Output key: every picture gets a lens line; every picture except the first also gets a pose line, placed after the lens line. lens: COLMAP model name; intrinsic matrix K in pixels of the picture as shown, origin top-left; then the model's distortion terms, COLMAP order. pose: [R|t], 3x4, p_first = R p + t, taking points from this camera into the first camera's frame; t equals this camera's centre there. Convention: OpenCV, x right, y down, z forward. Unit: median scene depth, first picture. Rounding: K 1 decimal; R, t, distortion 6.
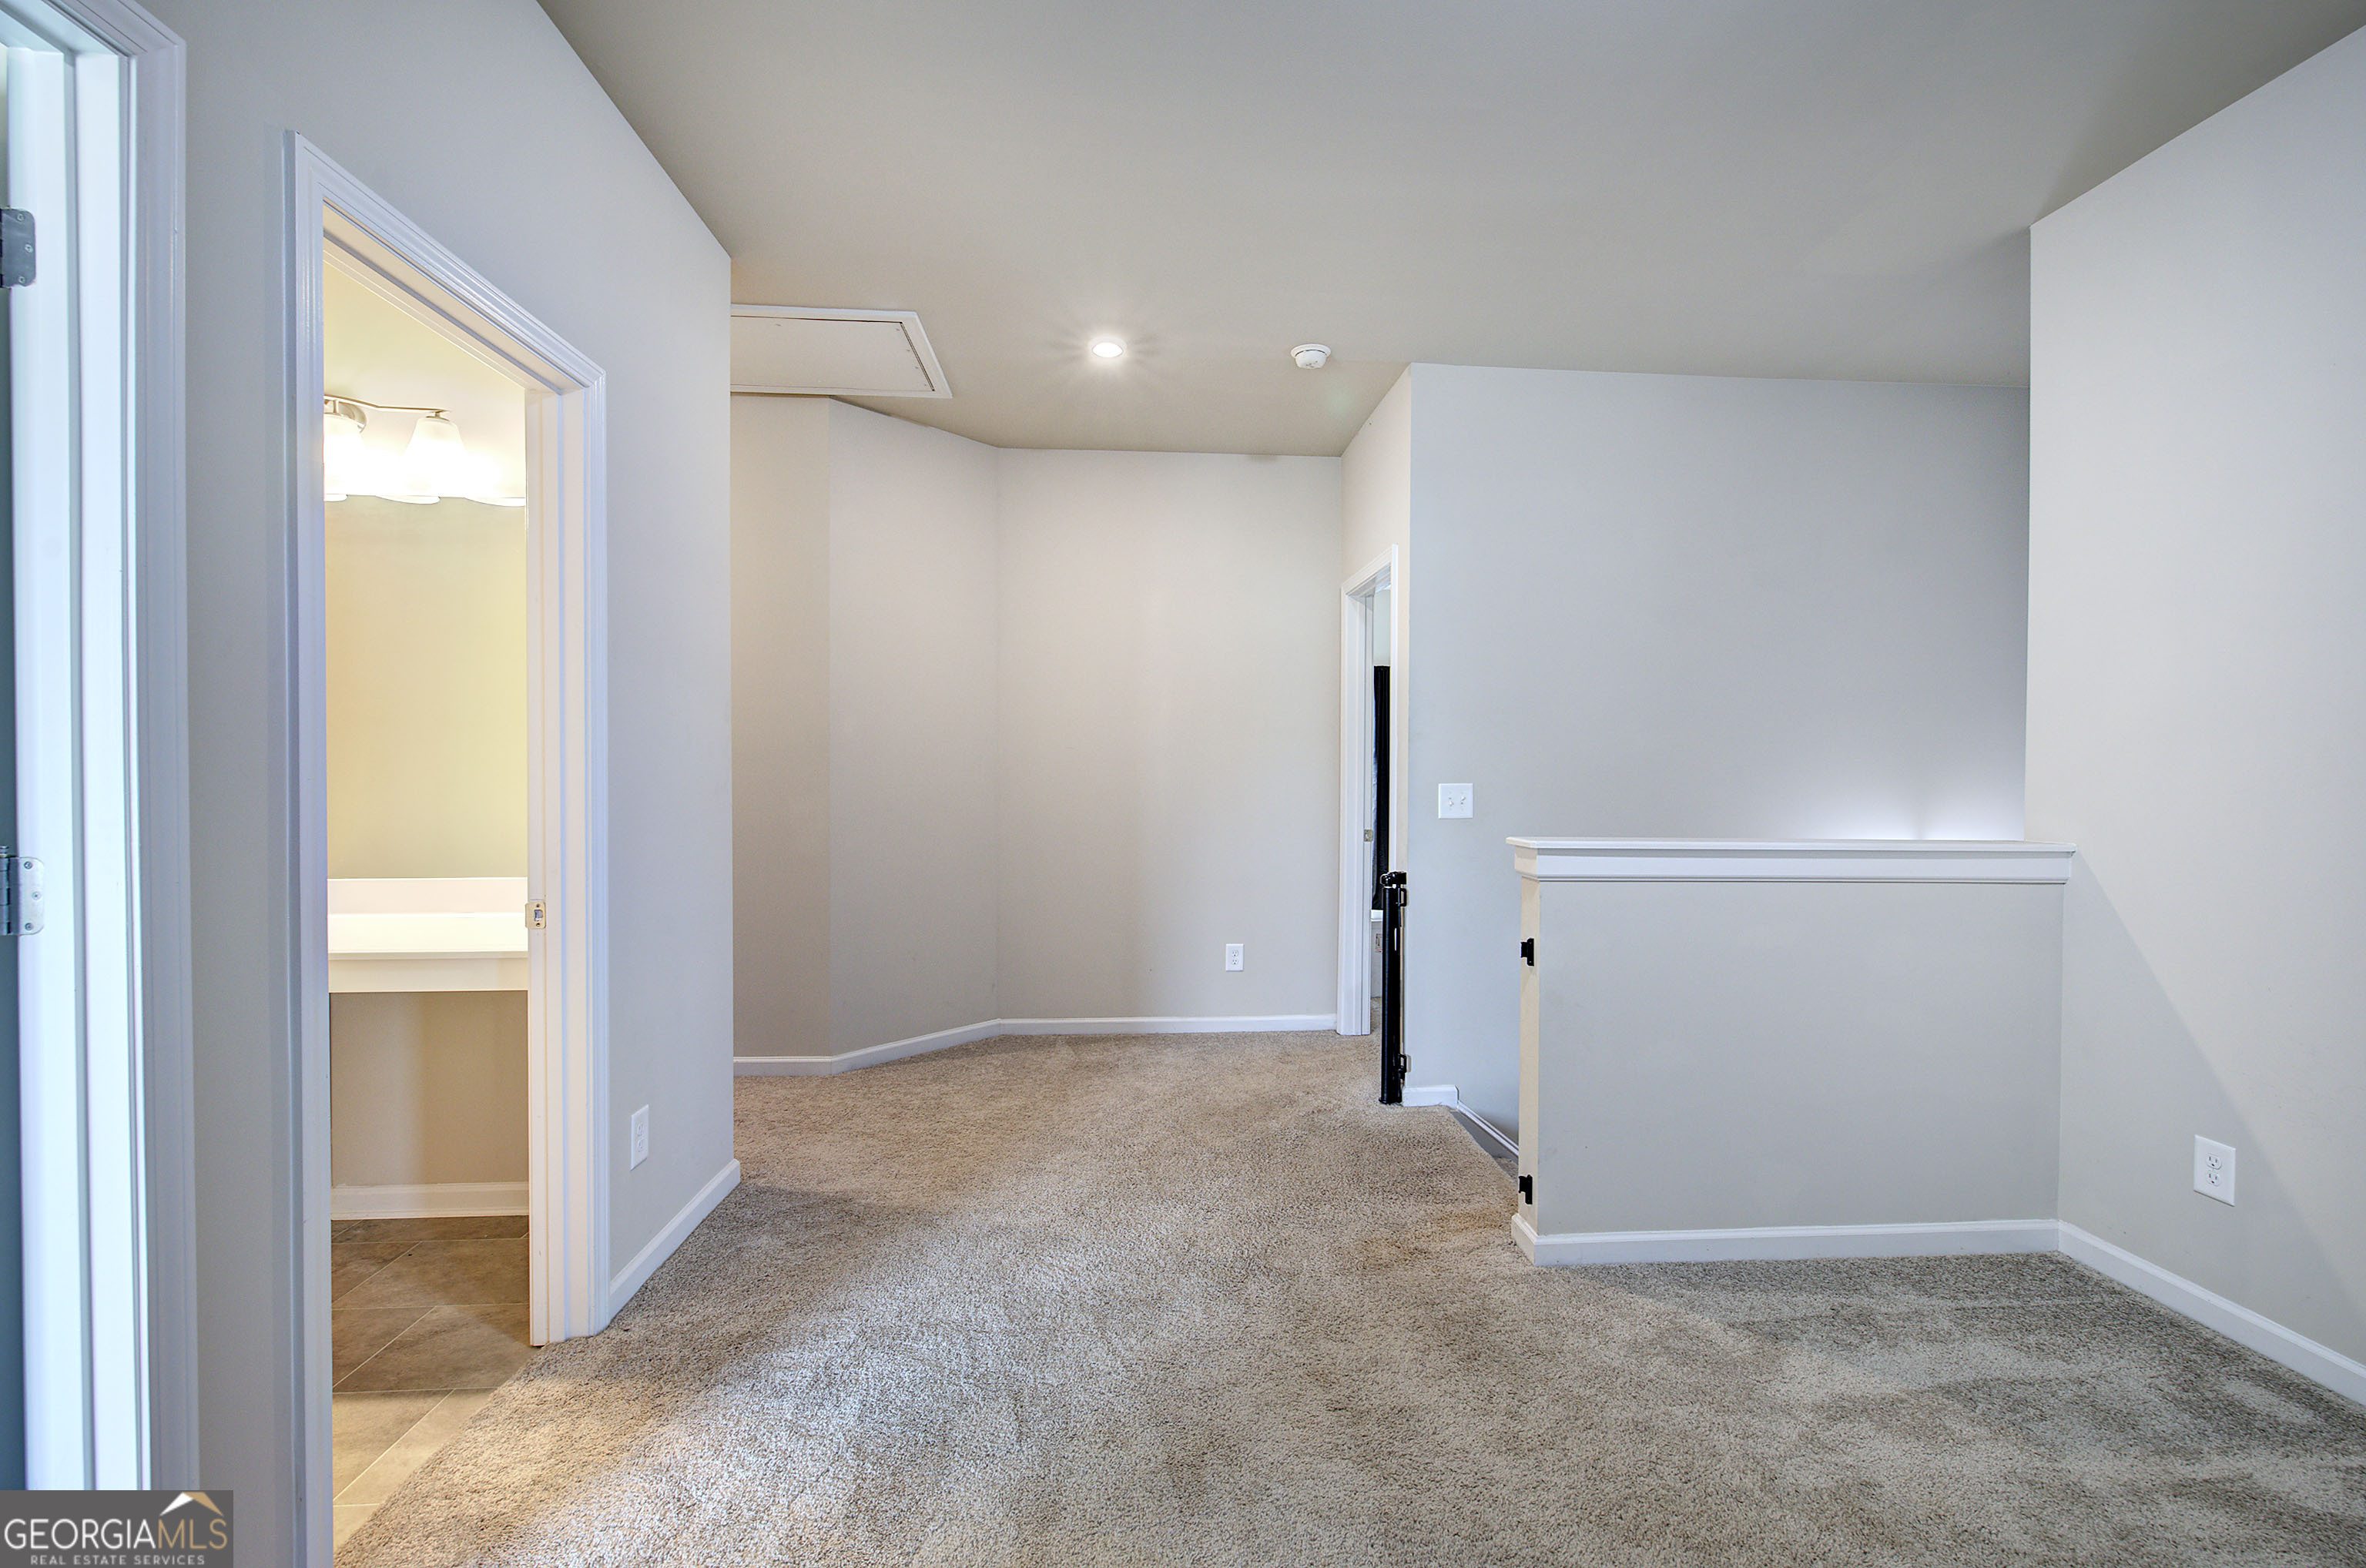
lens RADIAL K [[1008.0, 0, 1177.7], [0, 1008.0, 767.3], [0, 0, 1]] dist [-0.001938, 0.000425]
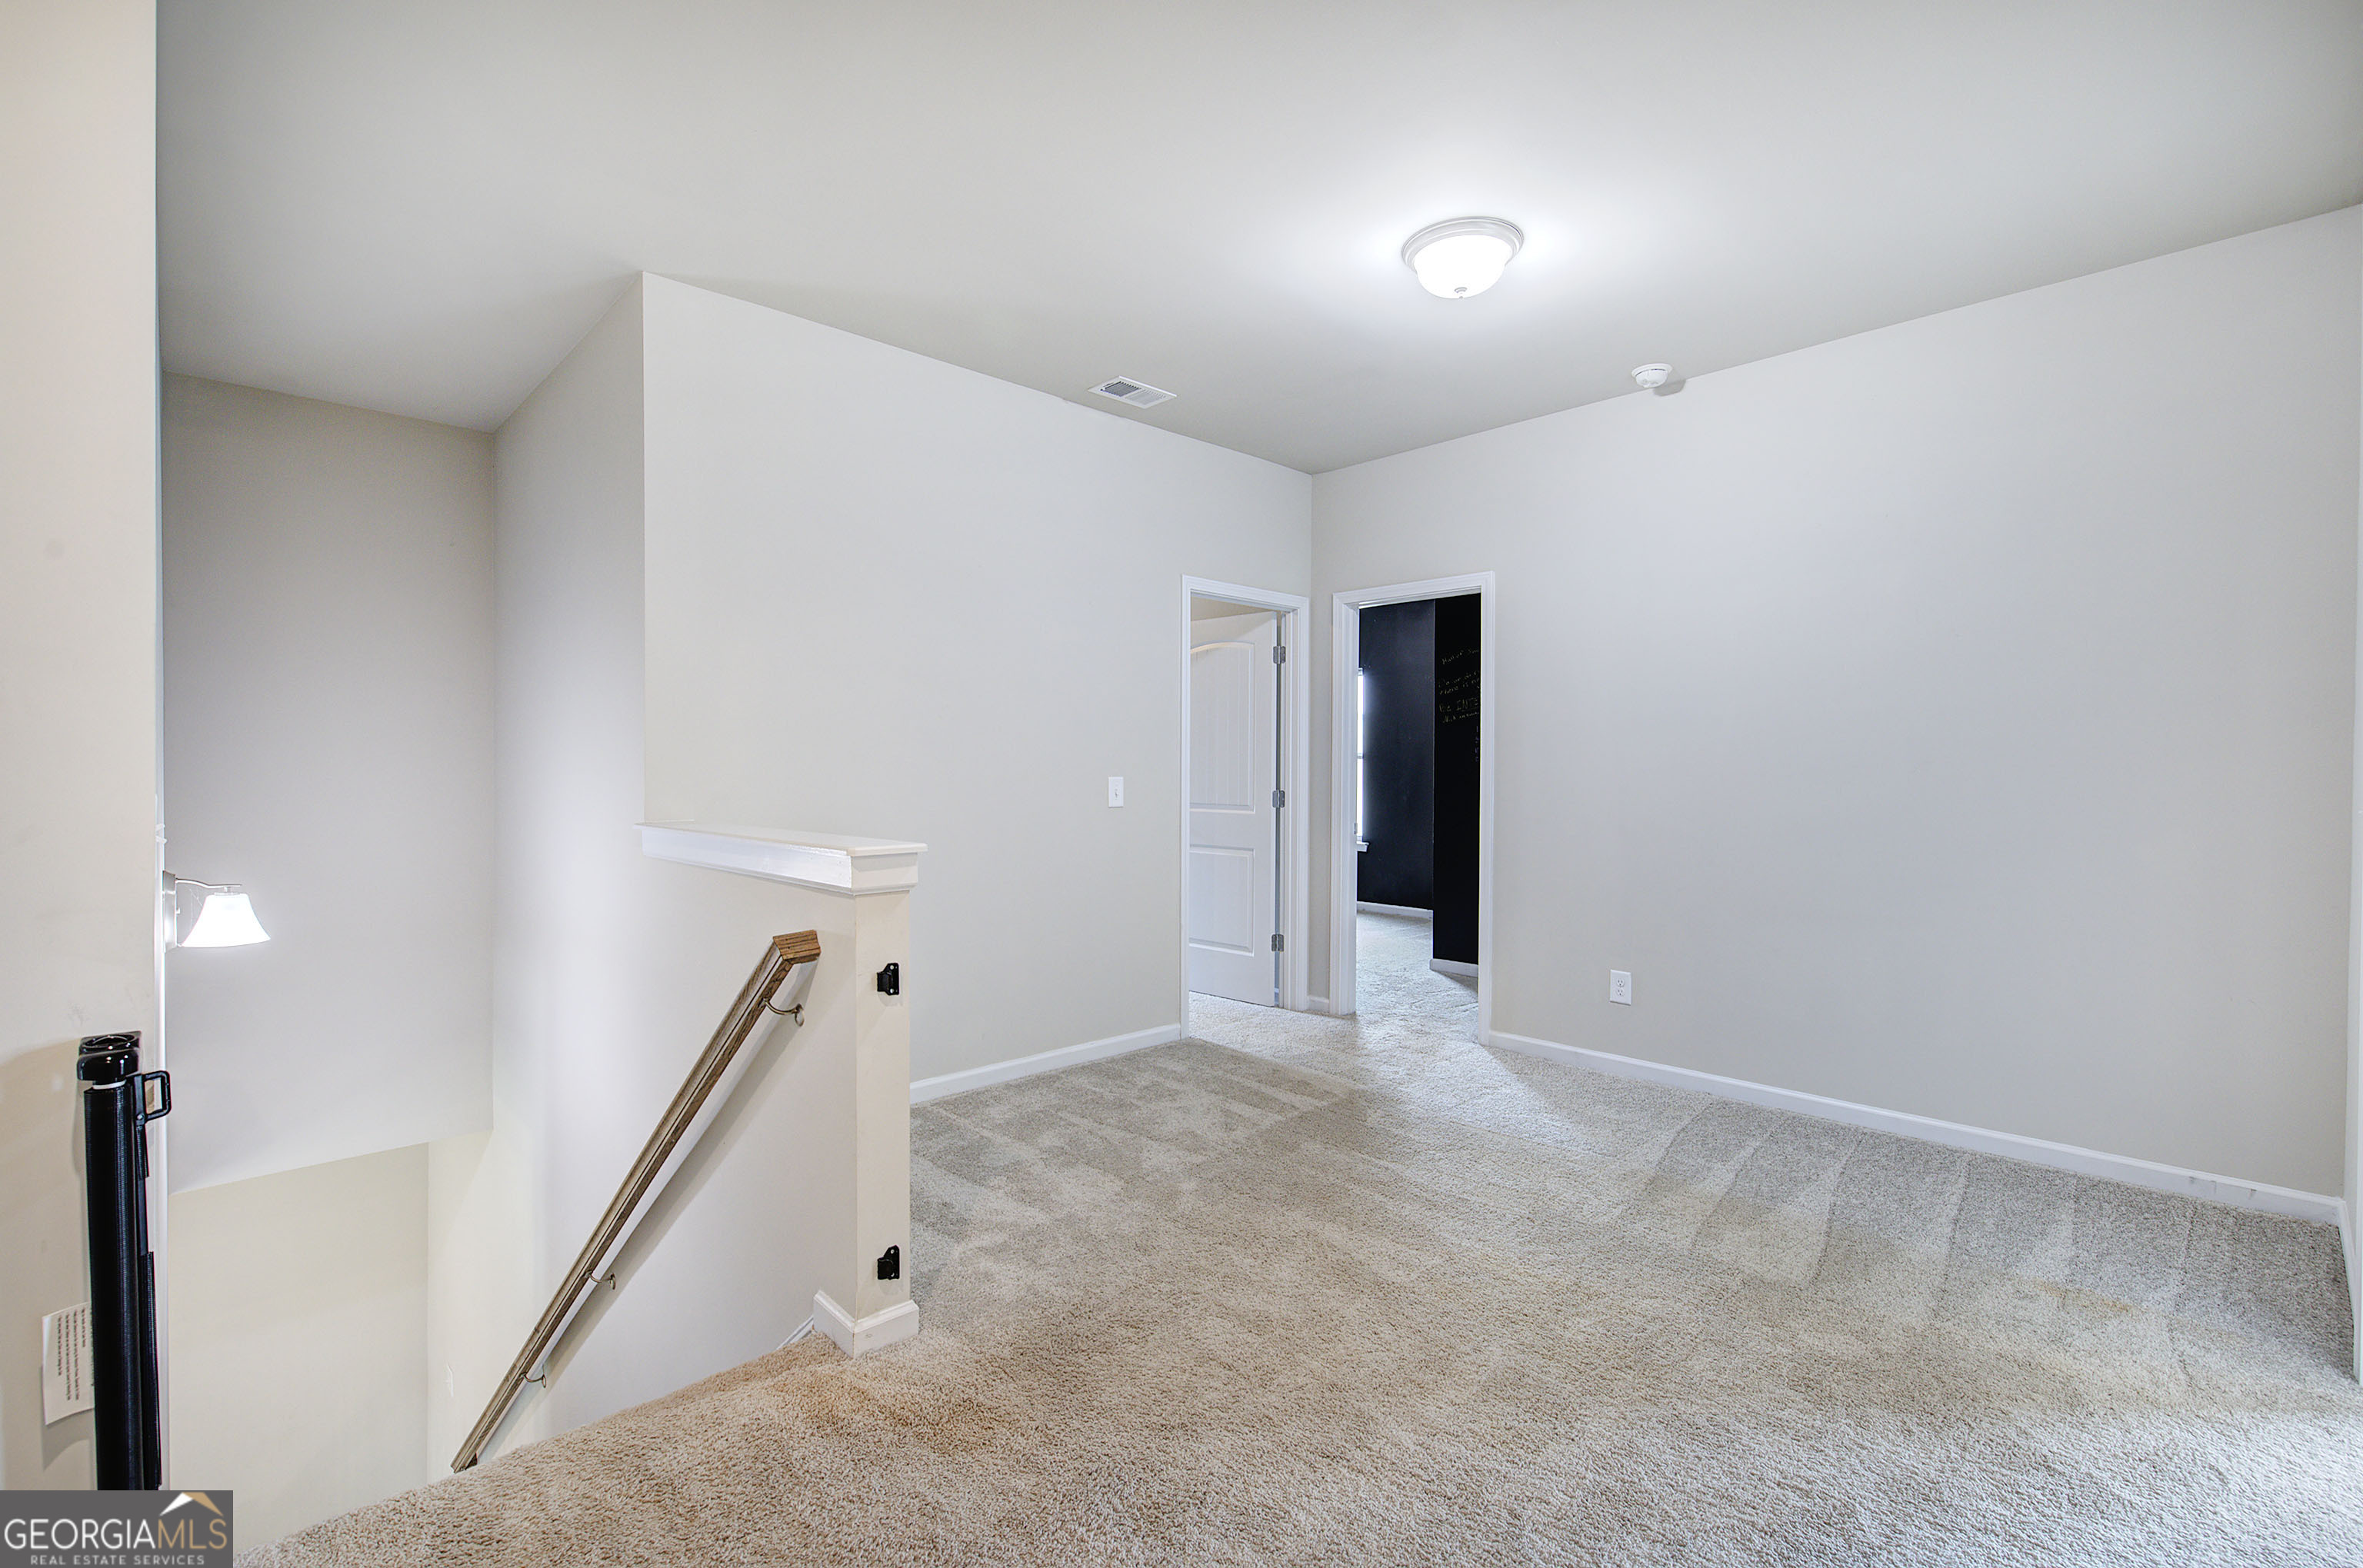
lens RADIAL K [[1099.9, 0, 1175.1], [0, 1099.9, 788.7], [0, 0, 1]] dist [-0.002800, 0.000037]
pose [[-0.641736, -0.025395, 0.766505, -0.557666], [0.000895, 0.999426, 0.033862, -0.005954], [-0.766925, 0.022417, -0.641345, 1.587107]]
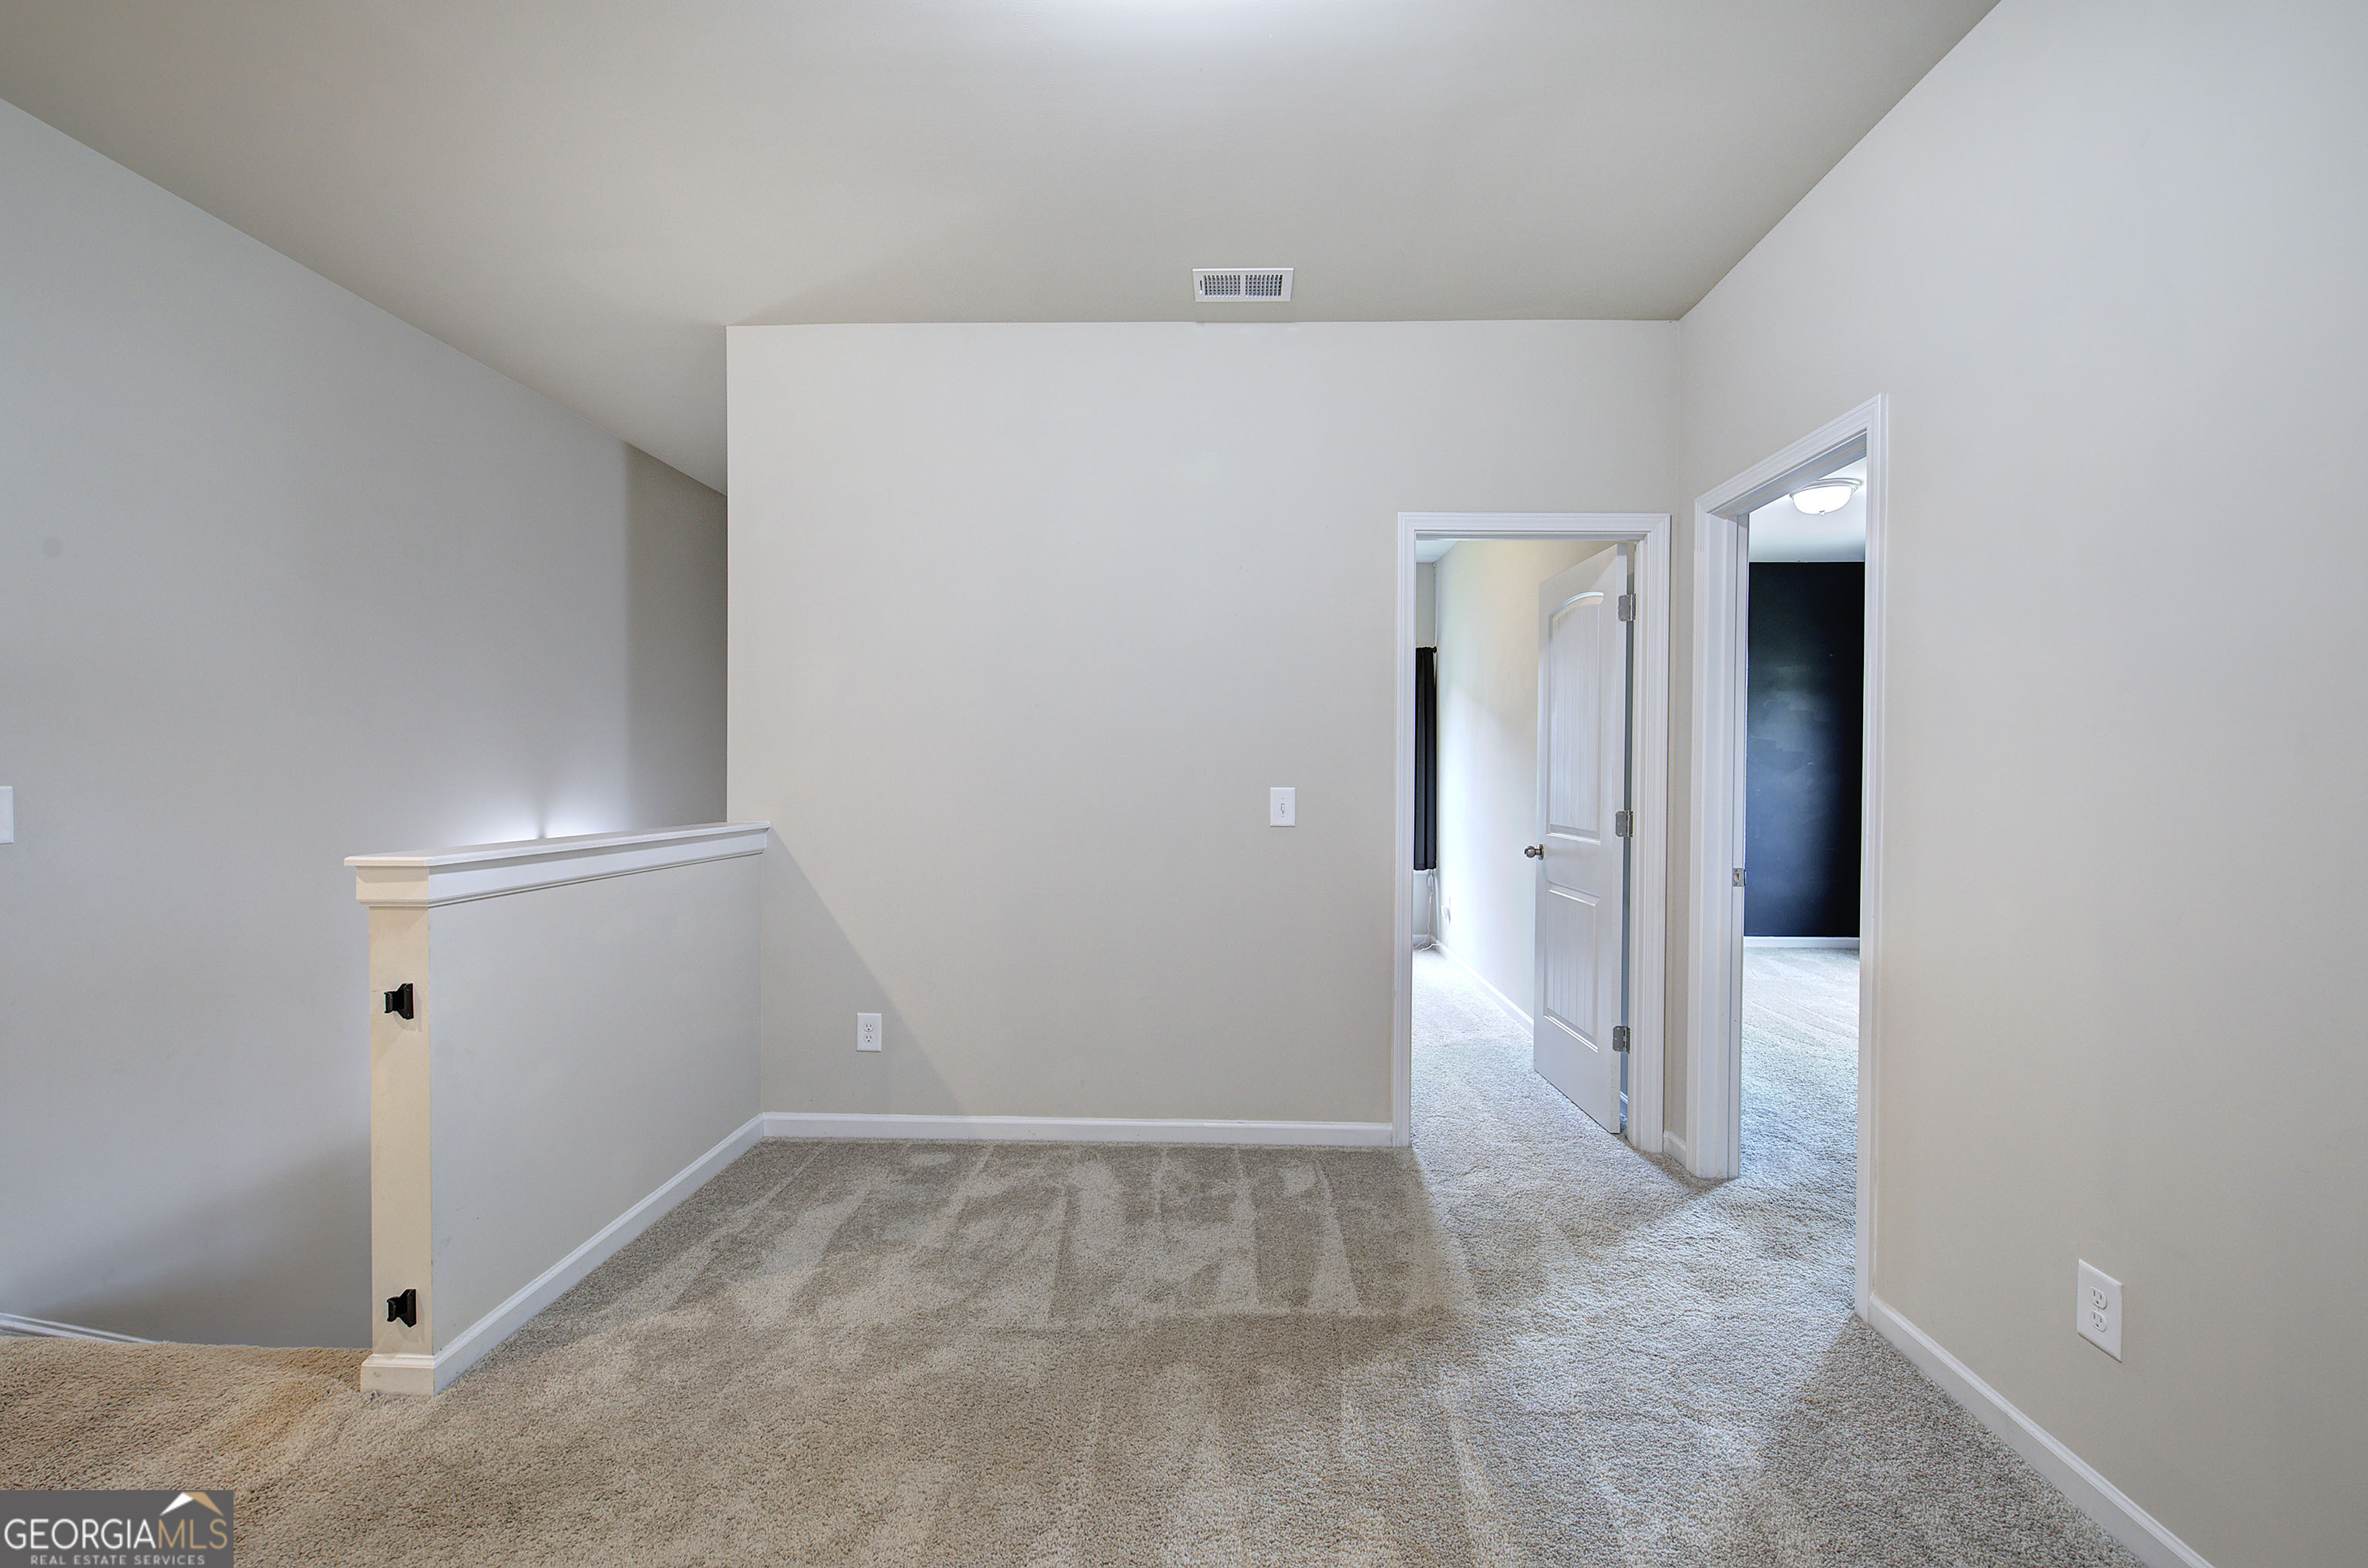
lens RADIAL K [[1009.0, 0, 1179.2], [0, 1009.0, 788.6], [0, 0, 1]] dist [-0.001938, 0.000425]
pose [[0.116061, -0.024235, 0.992946, -0.387780], [0.008149, 0.999692, 0.023447, 0.007938], [-0.993209, 0.005370, 0.116222, 0.363734]]
